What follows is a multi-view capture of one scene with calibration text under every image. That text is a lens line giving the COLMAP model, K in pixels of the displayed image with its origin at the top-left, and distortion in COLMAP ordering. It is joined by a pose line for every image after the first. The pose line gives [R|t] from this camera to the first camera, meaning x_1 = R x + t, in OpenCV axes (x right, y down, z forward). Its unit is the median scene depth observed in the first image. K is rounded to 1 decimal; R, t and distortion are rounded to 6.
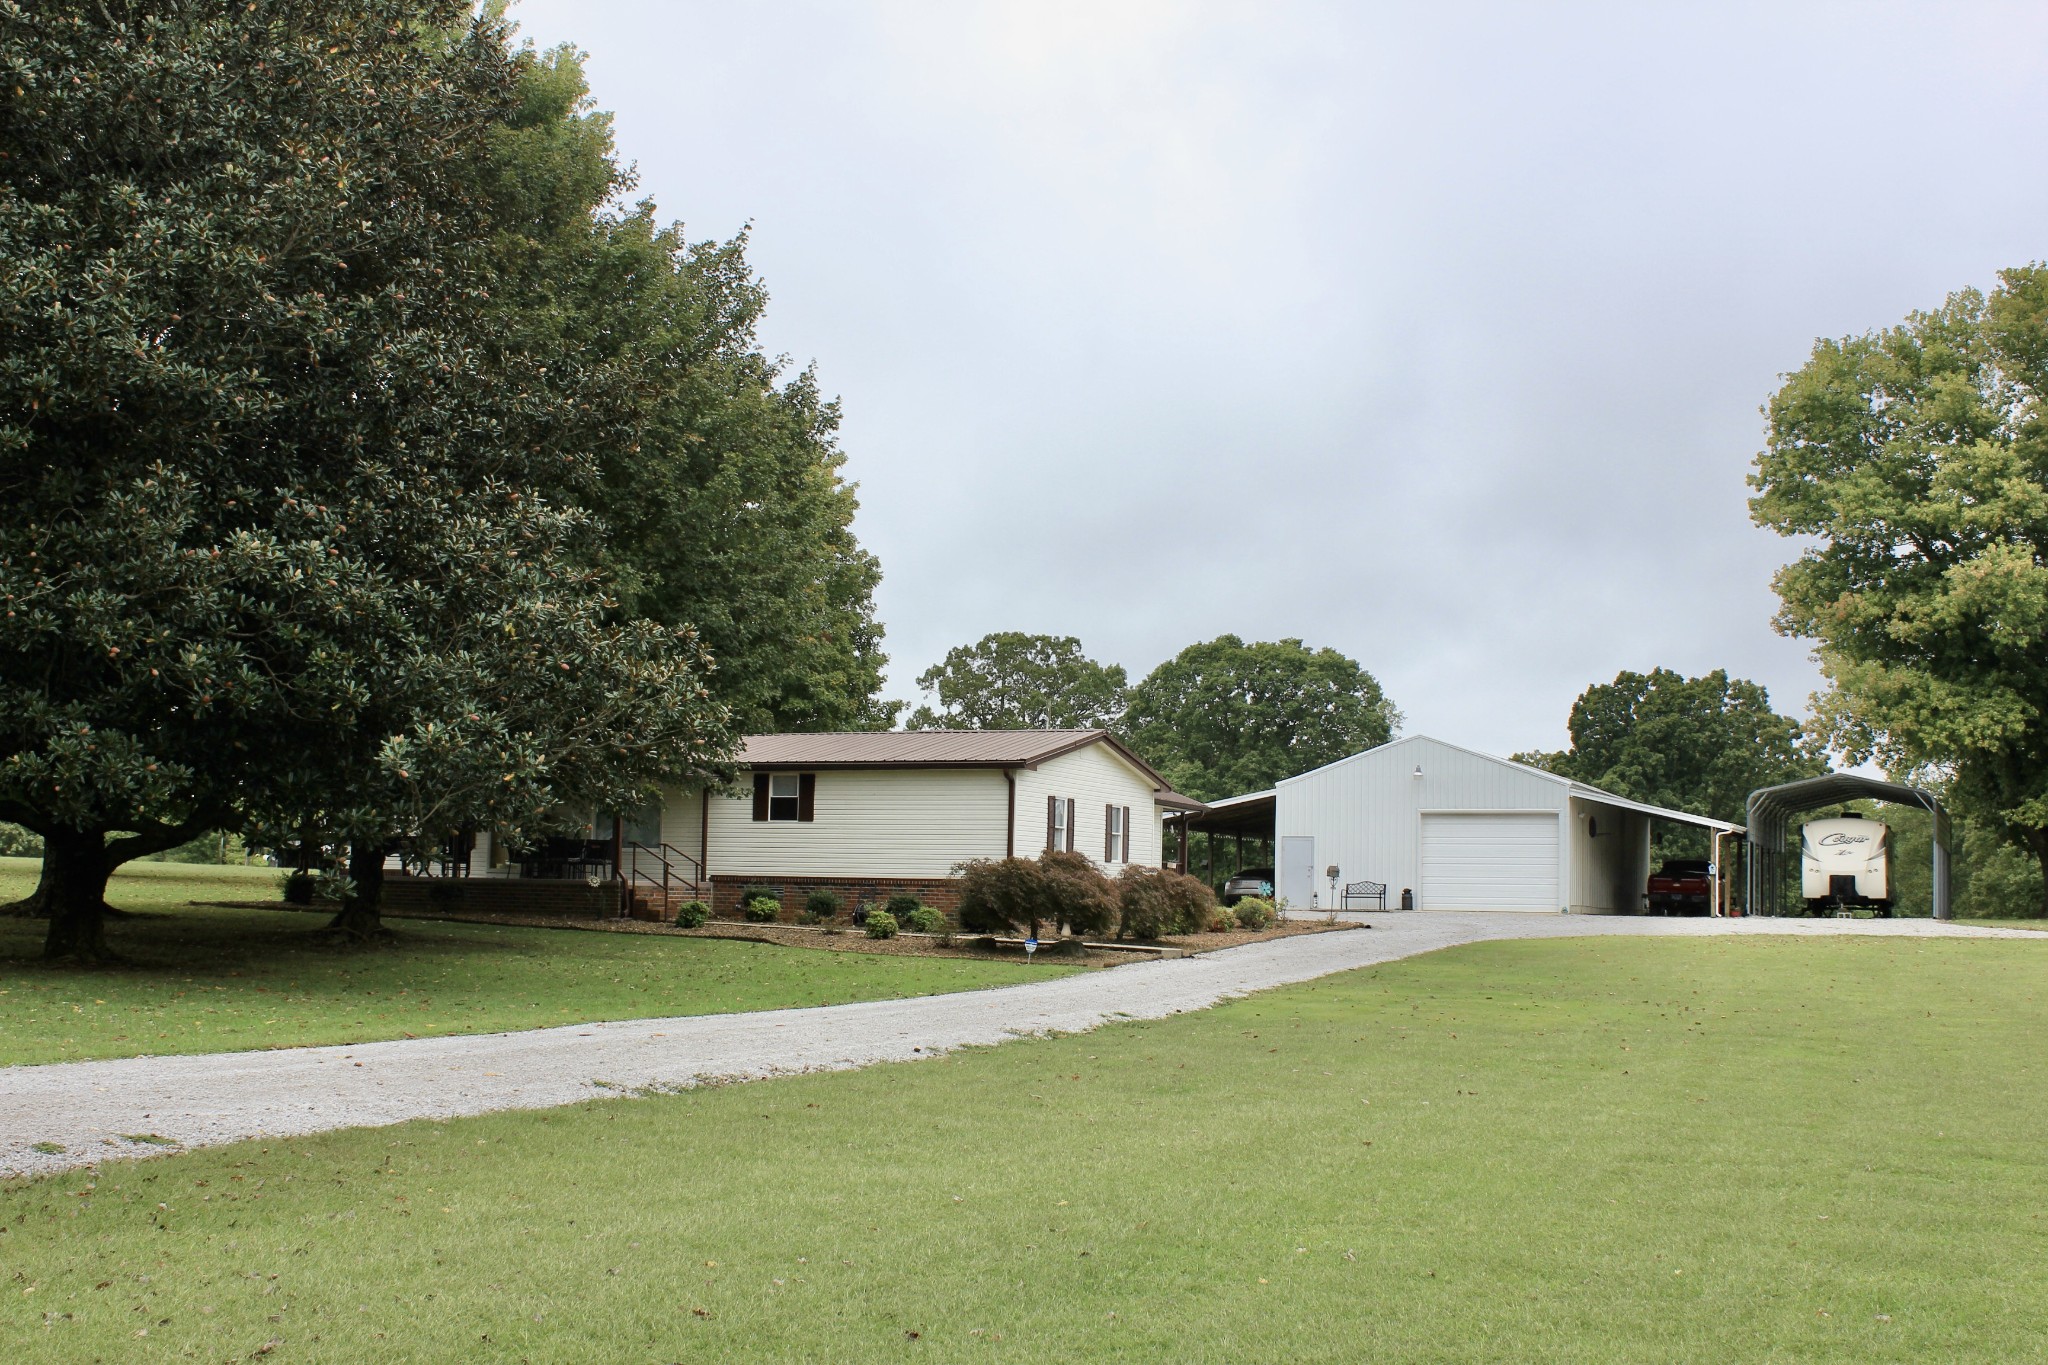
lens RADIAL K [[2511.6, 0, 1026.1], [0, 2511.6, 683.0], [0, 0, 1]] dist [0.018106, 0.000000]
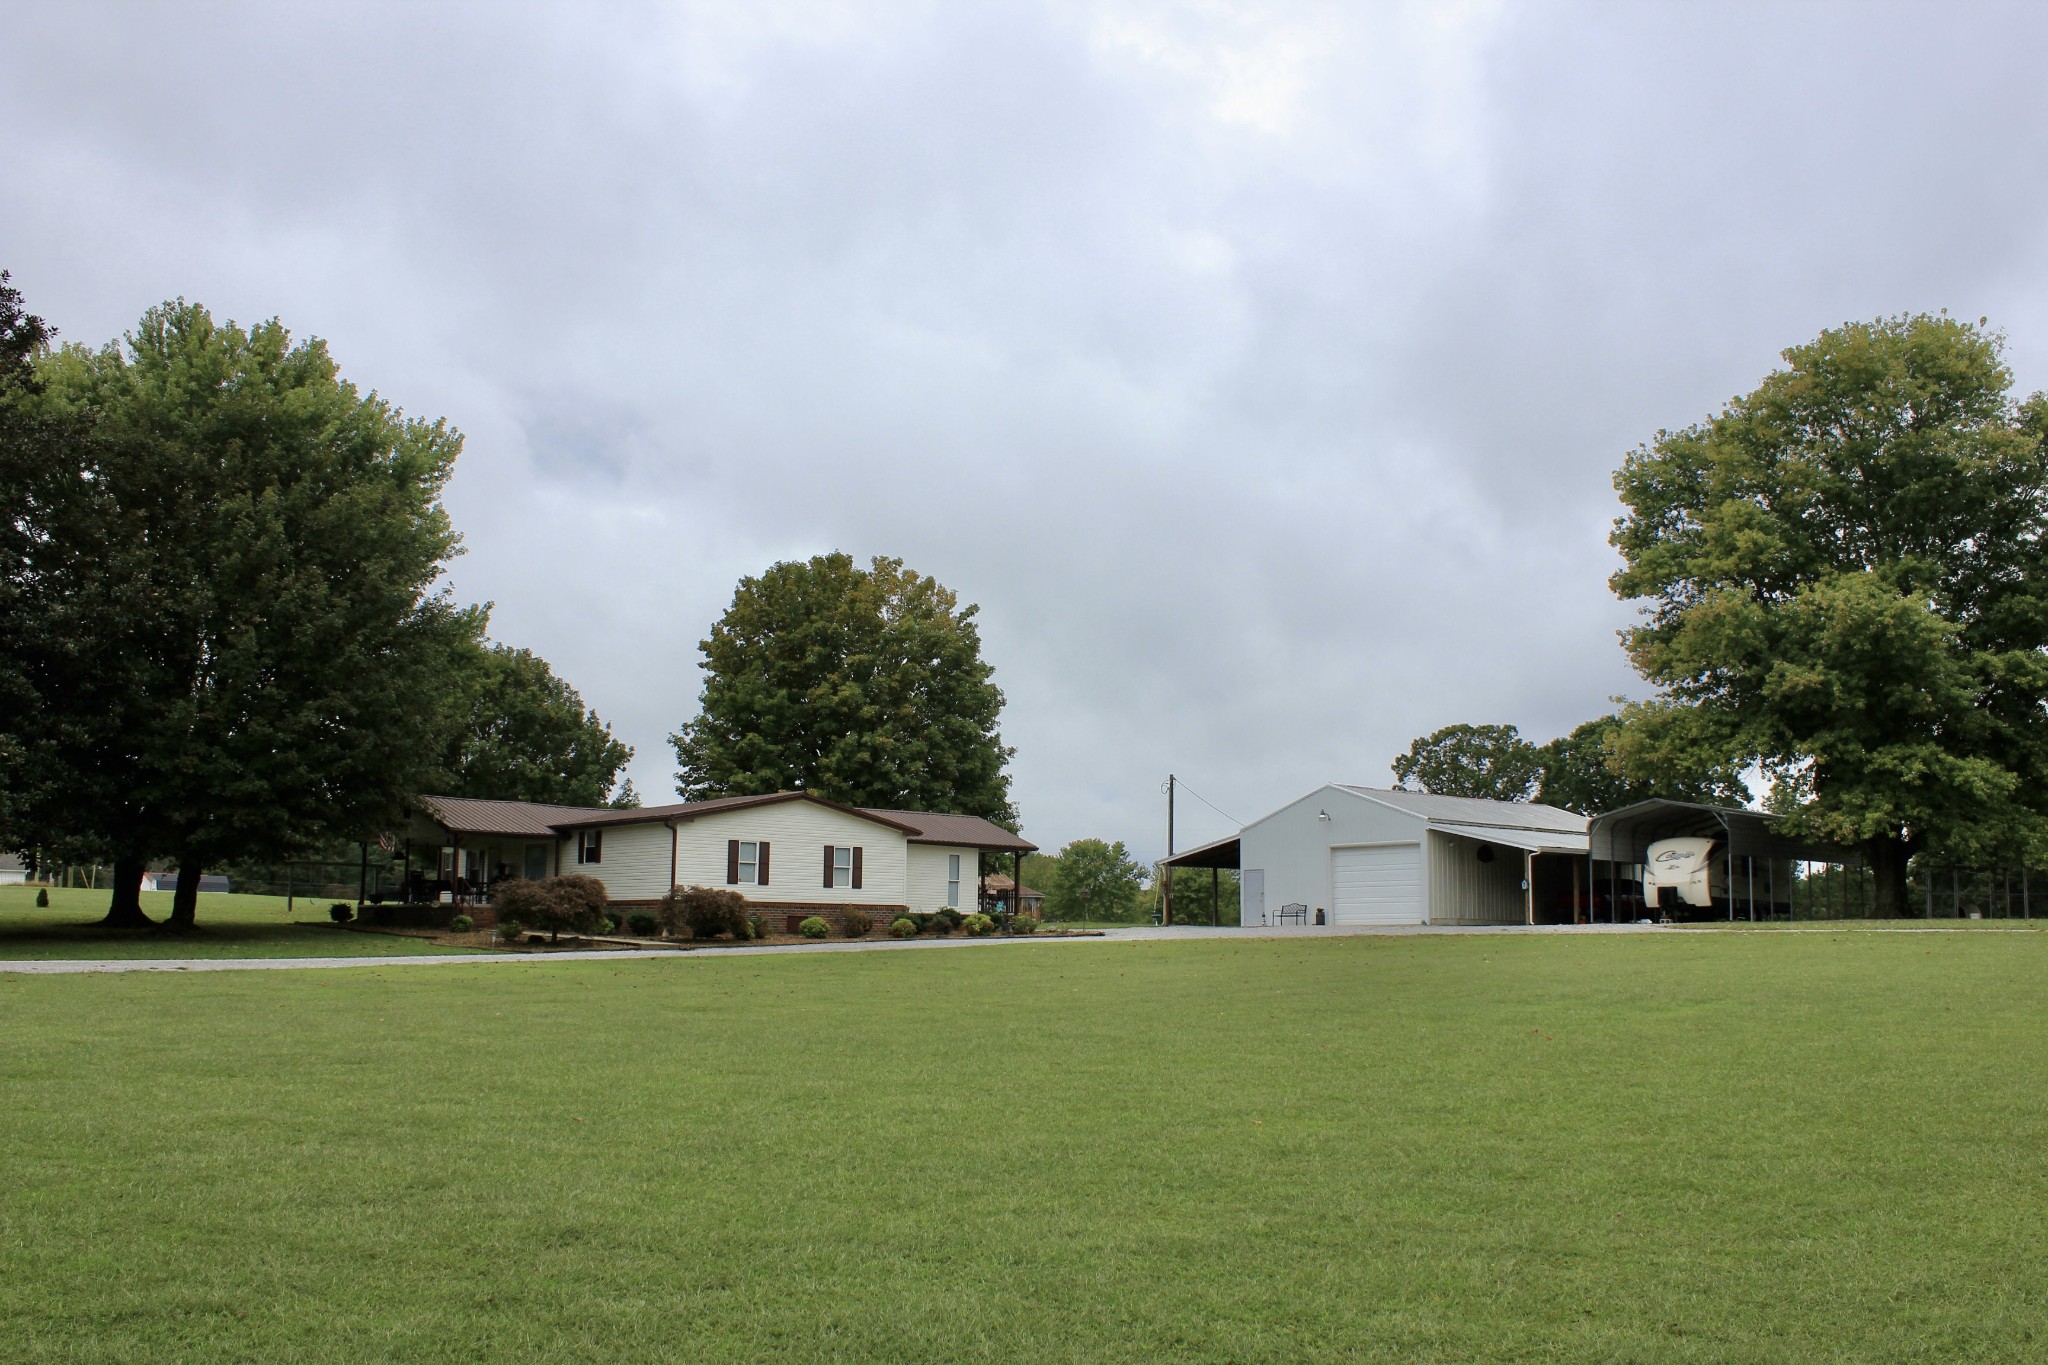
lens RADIAL K [[1778.2, 0, 1038.0], [0, 1778.2, 680.2], [0, 0, 1]] dist [-0.121548, 0.079210]
pose [[0.901012, -0.074681, -0.427318, 0.408248], [0.048869, 0.996273, -0.071074, 0.024626], [0.431033, 0.043156, 0.901304, 0.141494]]
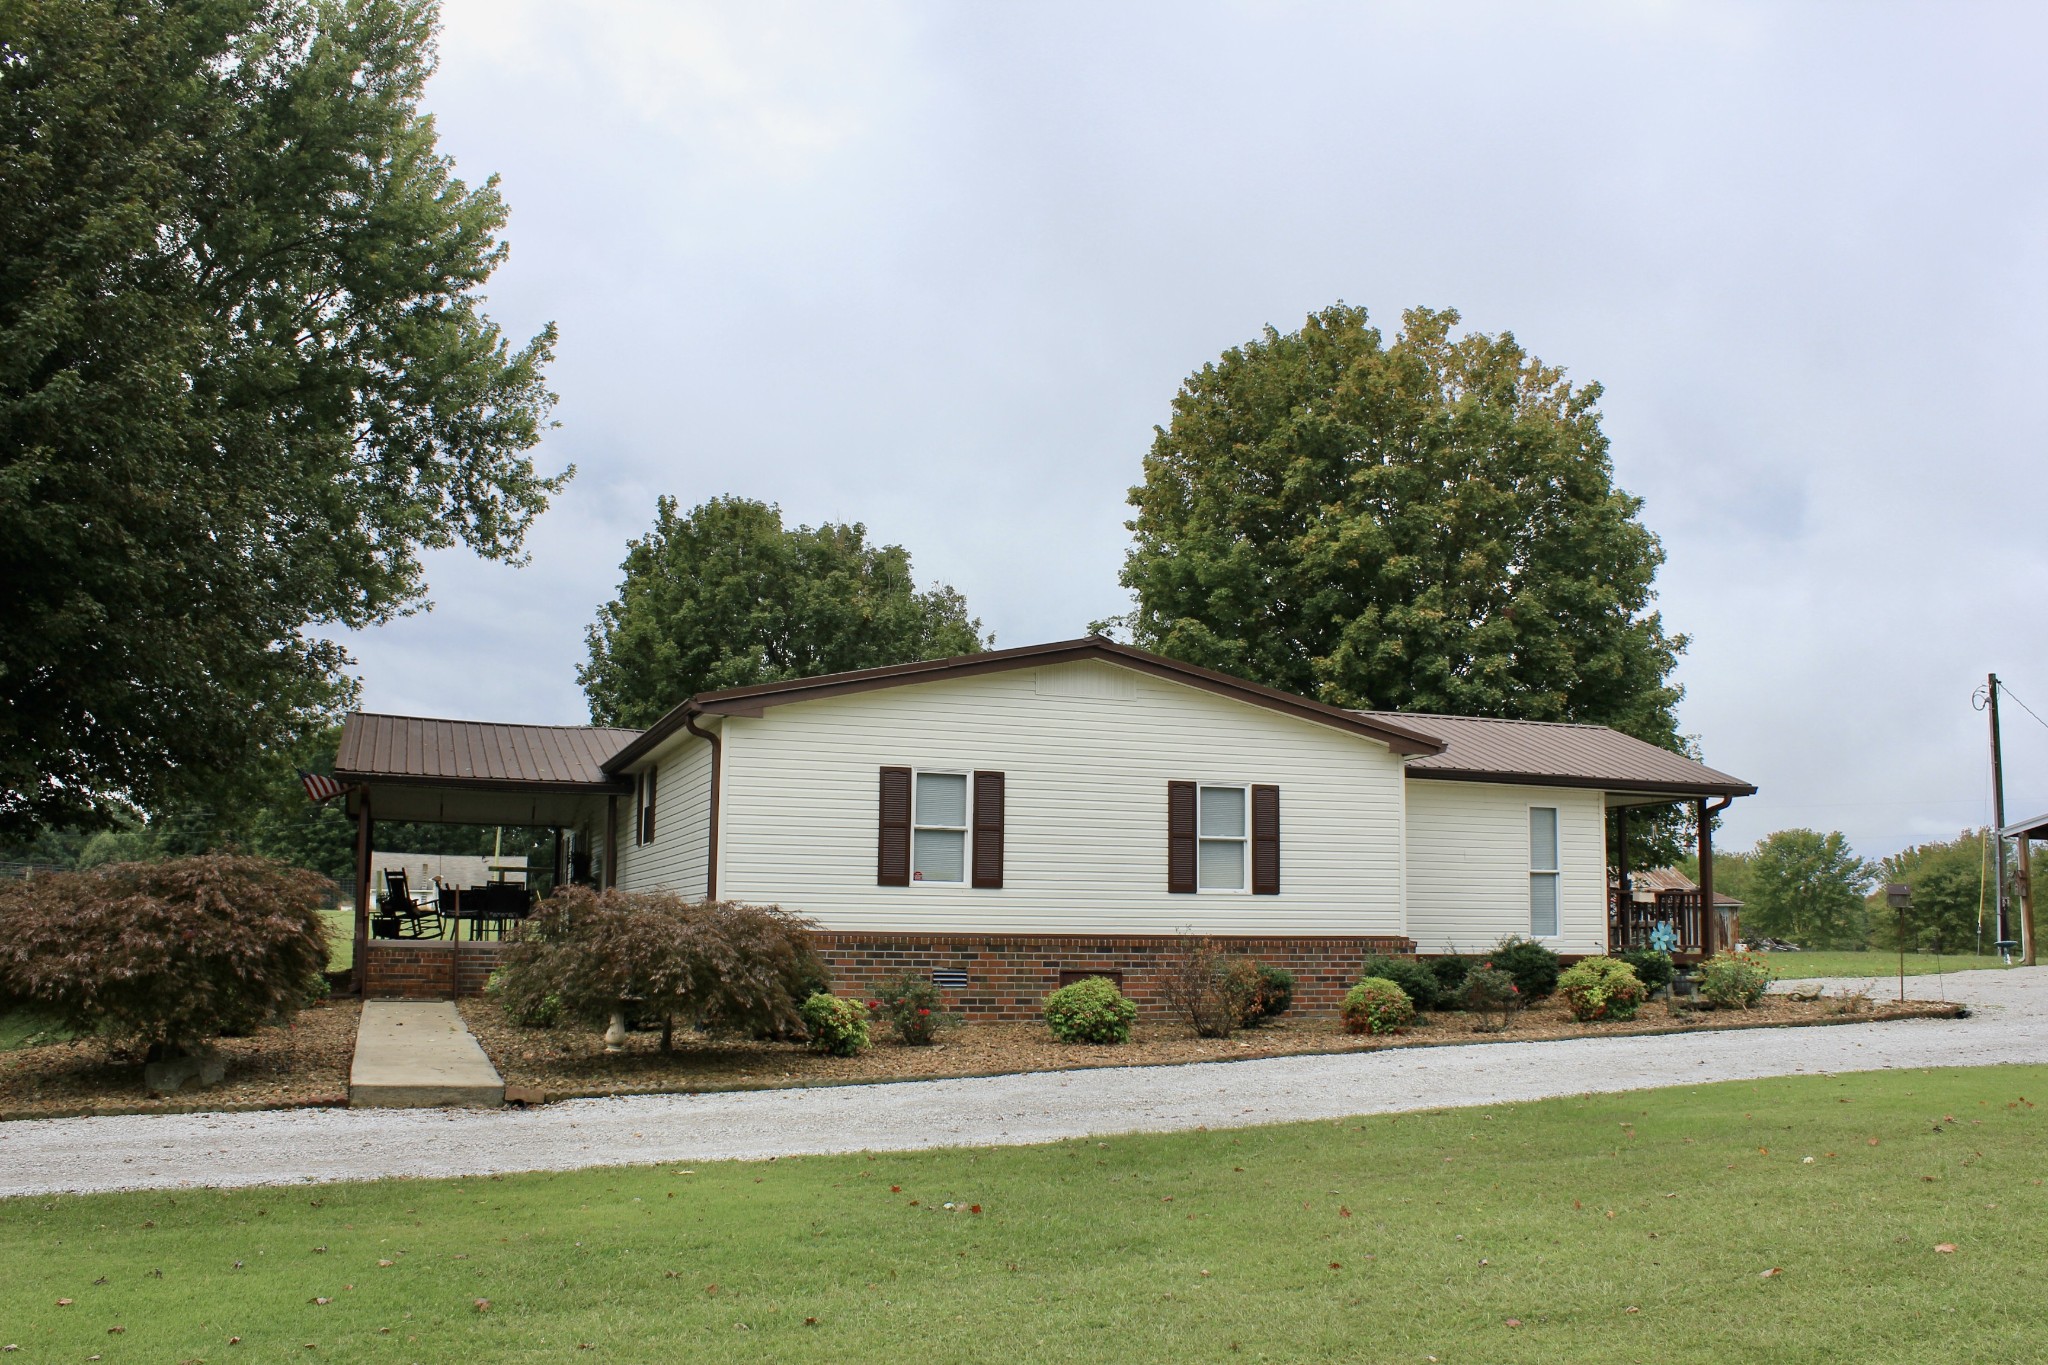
lens RADIAL K [[1778.2, 0, 1028.5], [0, 1778.2, 691.3], [0, 0, 1]] dist [-0.121548, 0.079210]
pose [[0.678416, -0.115683, -0.725513, 0.206042], [0.068584, 0.993185, -0.094232, 0.046174], [0.731470, 0.014170, 0.681727, 0.546956]]
